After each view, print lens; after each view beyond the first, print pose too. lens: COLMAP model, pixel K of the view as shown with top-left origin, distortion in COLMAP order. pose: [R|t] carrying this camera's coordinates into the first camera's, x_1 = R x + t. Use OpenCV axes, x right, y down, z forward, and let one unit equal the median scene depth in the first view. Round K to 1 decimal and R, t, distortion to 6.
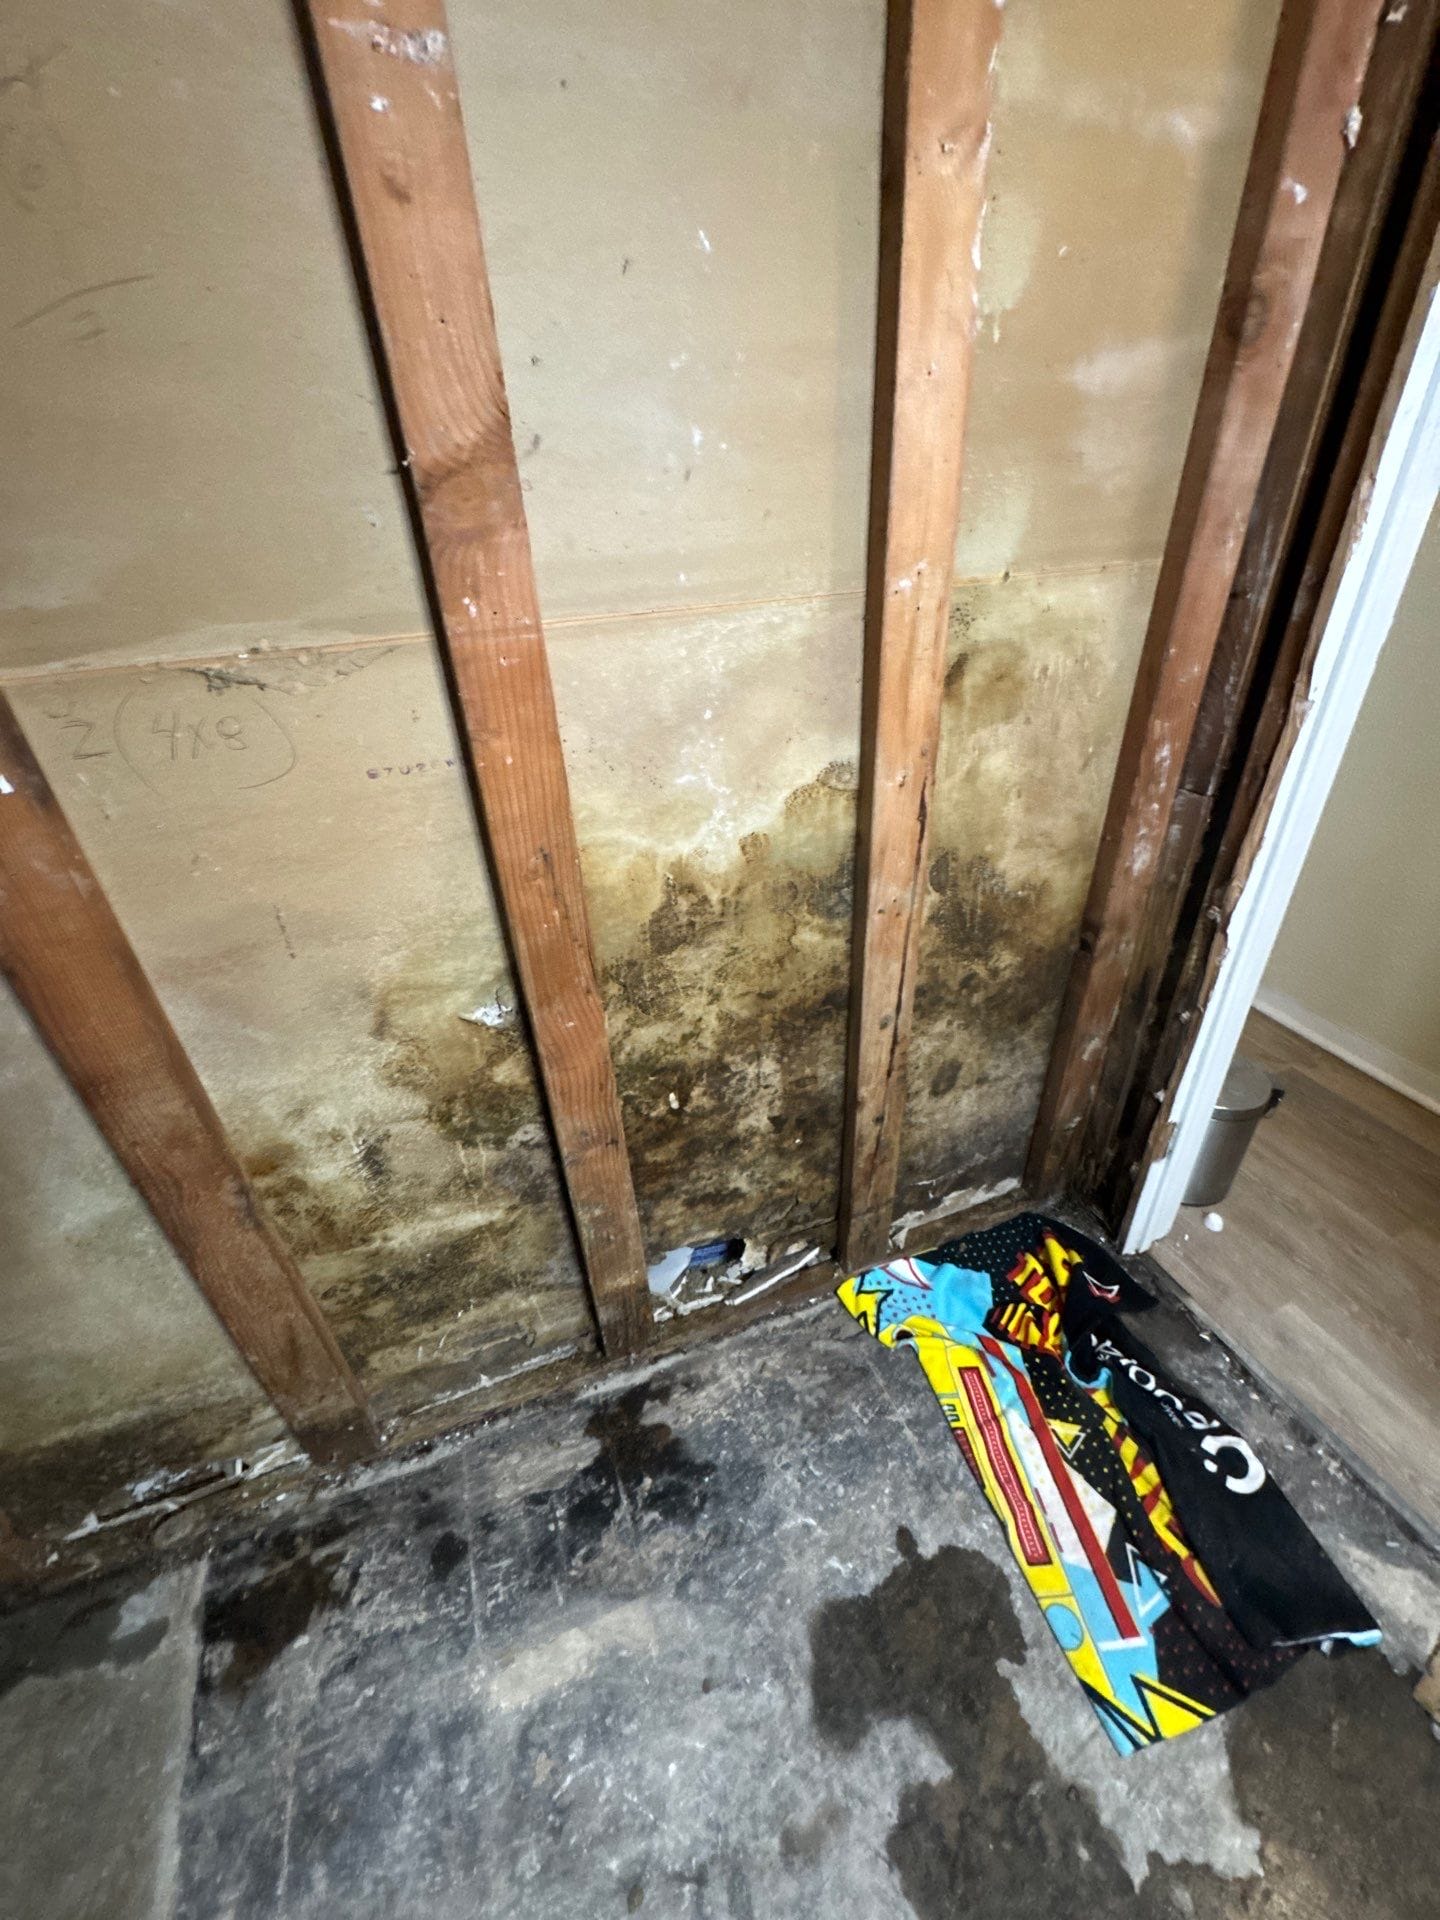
lens RADIAL K [[771.1, 0, 720.0], [0, 771.1, 960.0], [0, 0, 1]] dist [0.009843, -0.005199]
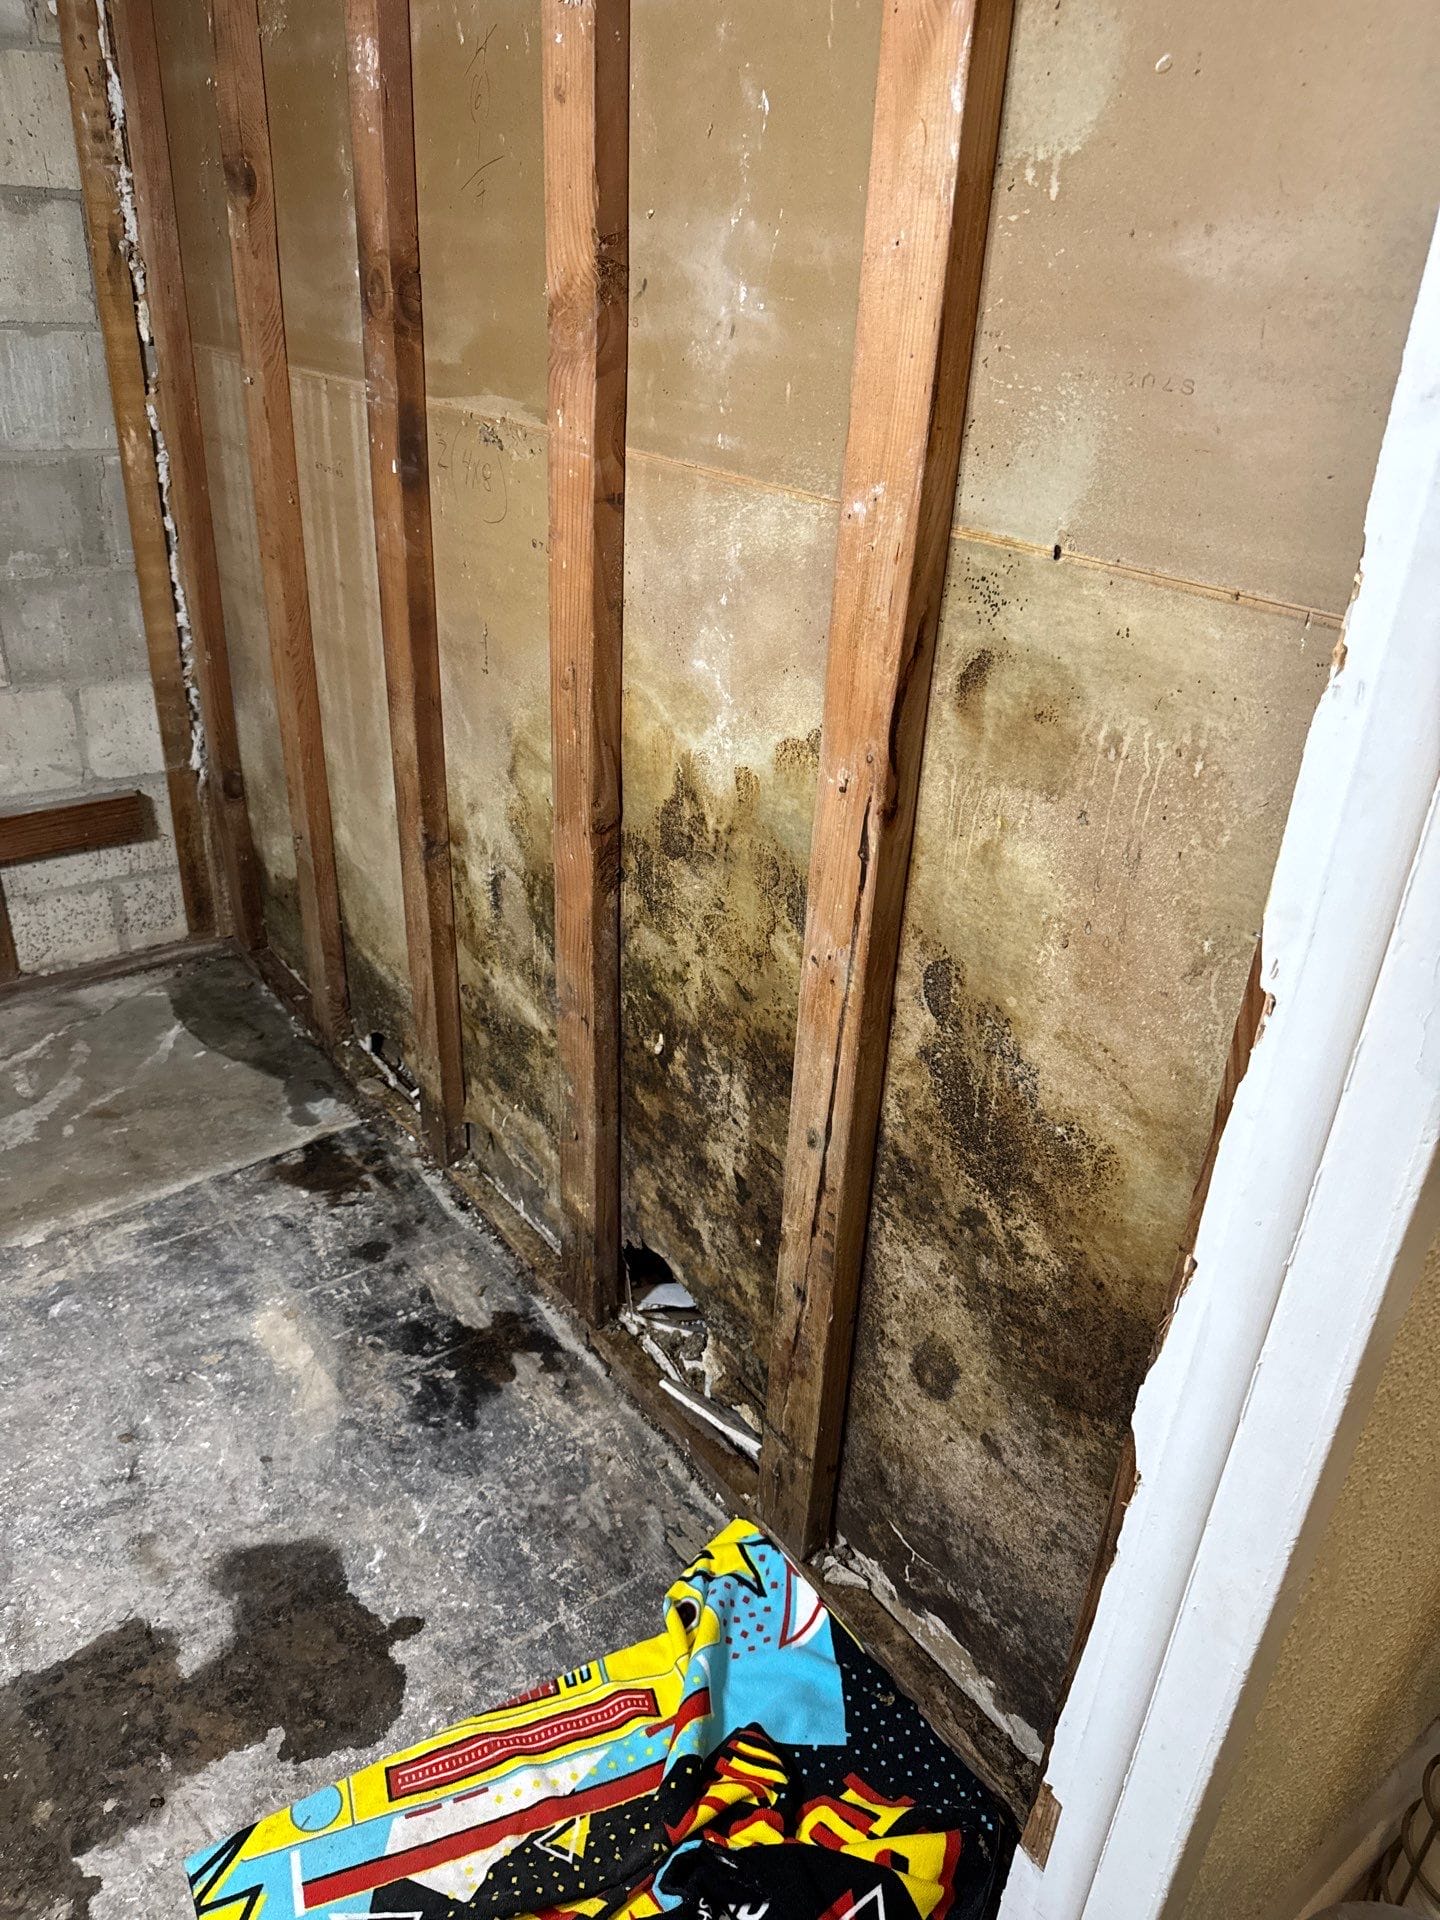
lens RADIAL K [[1482.8, 0, 728.5], [0, 1482.8, 979.4], [0, 0, 1]] dist [0.046225, -0.037979]
pose [[0.242135, 0.499473, -0.831804, 1.243854], [-0.522674, 0.789433, 0.321882, -0.419441], [0.817424, 0.356823, 0.452211, 0.348468]]
